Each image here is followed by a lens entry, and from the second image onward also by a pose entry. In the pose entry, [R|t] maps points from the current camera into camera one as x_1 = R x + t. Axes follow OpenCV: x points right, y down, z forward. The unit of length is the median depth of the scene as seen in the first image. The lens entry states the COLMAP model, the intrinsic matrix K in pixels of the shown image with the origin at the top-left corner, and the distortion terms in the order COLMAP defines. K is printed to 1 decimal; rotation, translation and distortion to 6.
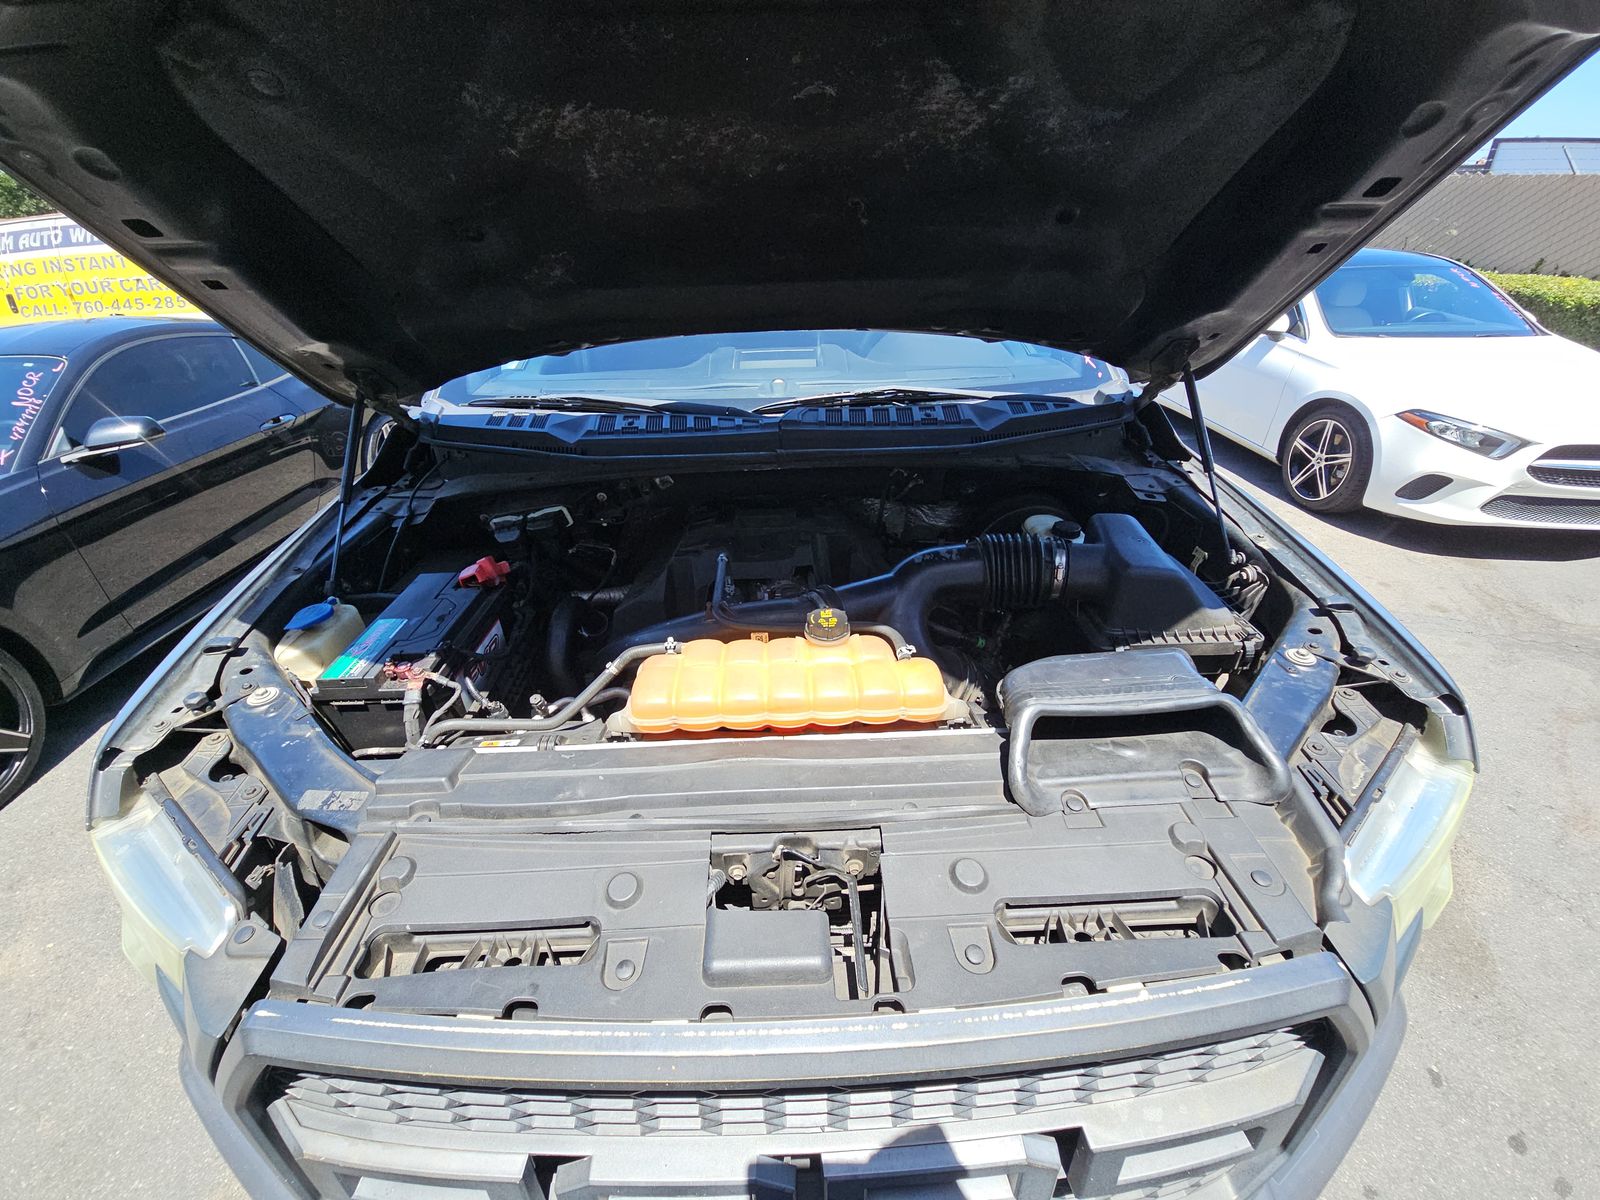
lens RADIAL K [[636.4, 0, 808.5], [0, 636.4, 576.9], [0, 0, 1]] dist [0.036936, -0.024025]
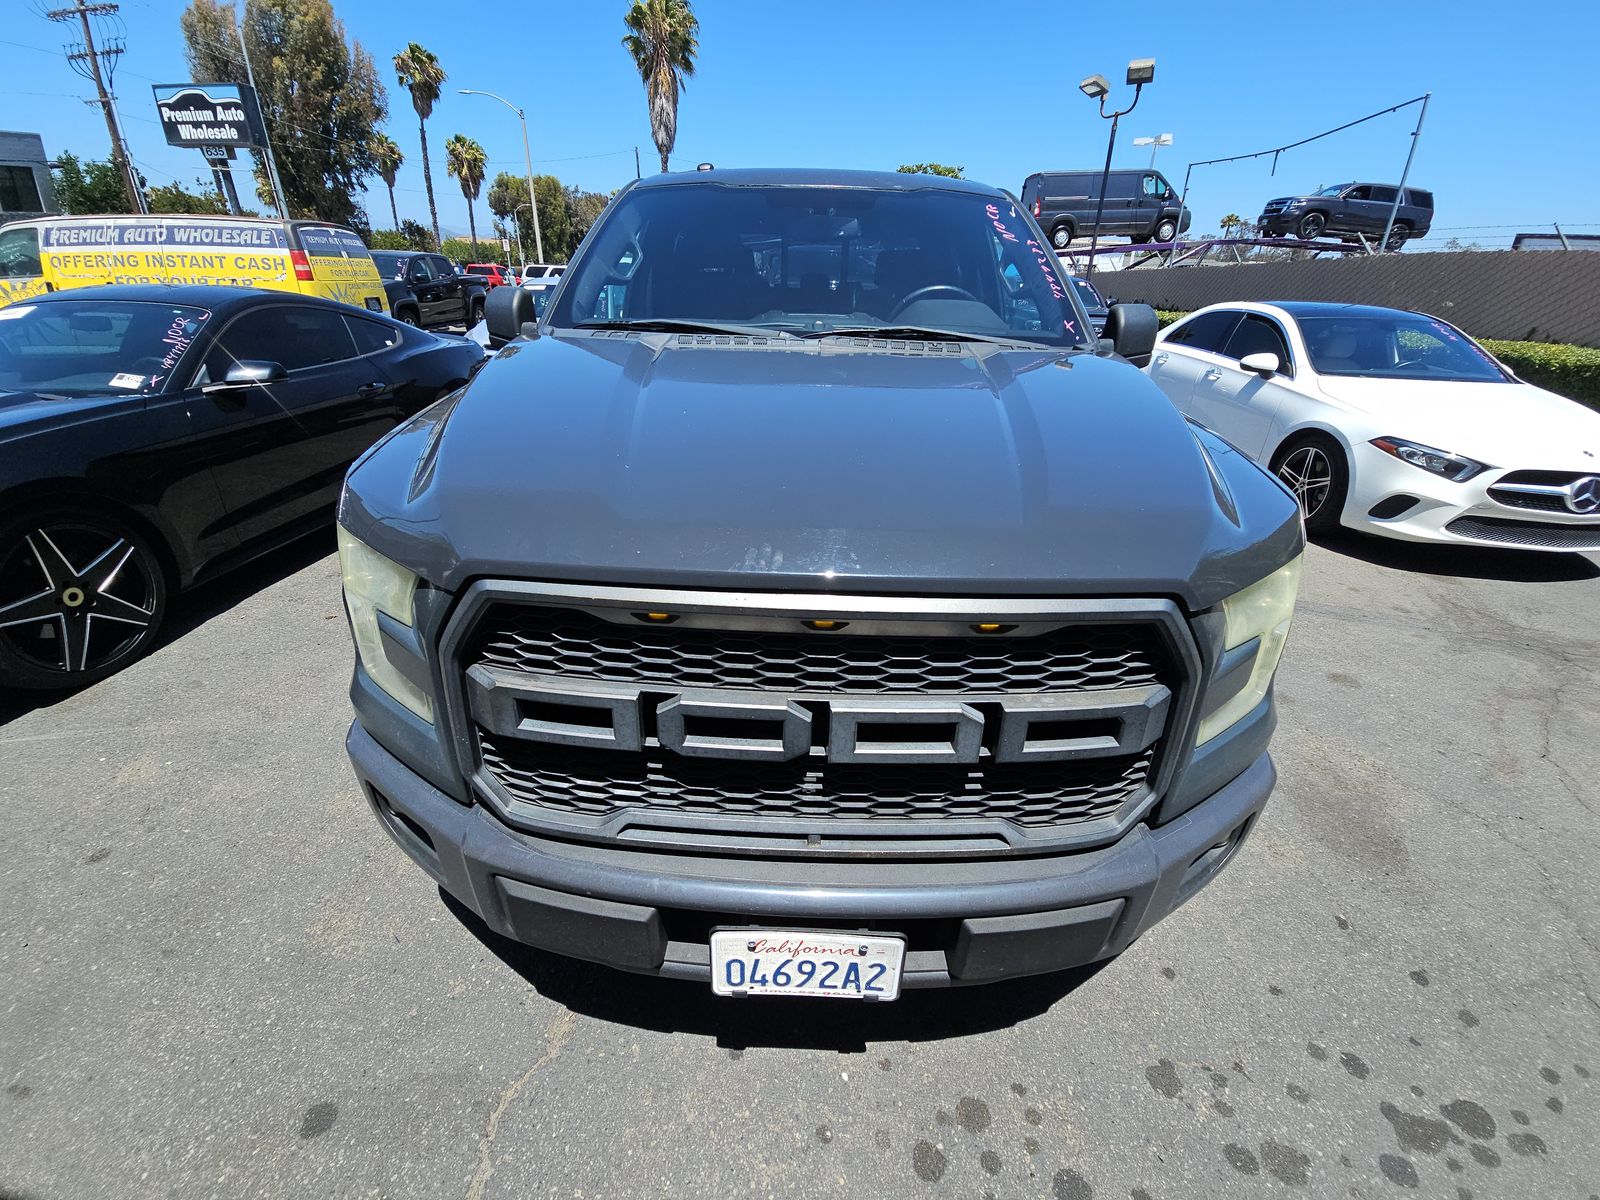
lens RADIAL K [[658.5, 0, 806.8], [0, 658.5, 599.2], [0, 0, 1]] dist [0.018018, -0.015688]
pose [[0.997911, 0.061035, -0.021157, -0.004076], [-0.062307, 0.995882, -0.065855, 0.156002], [0.017051, 0.067036, 0.997605, -0.126101]]
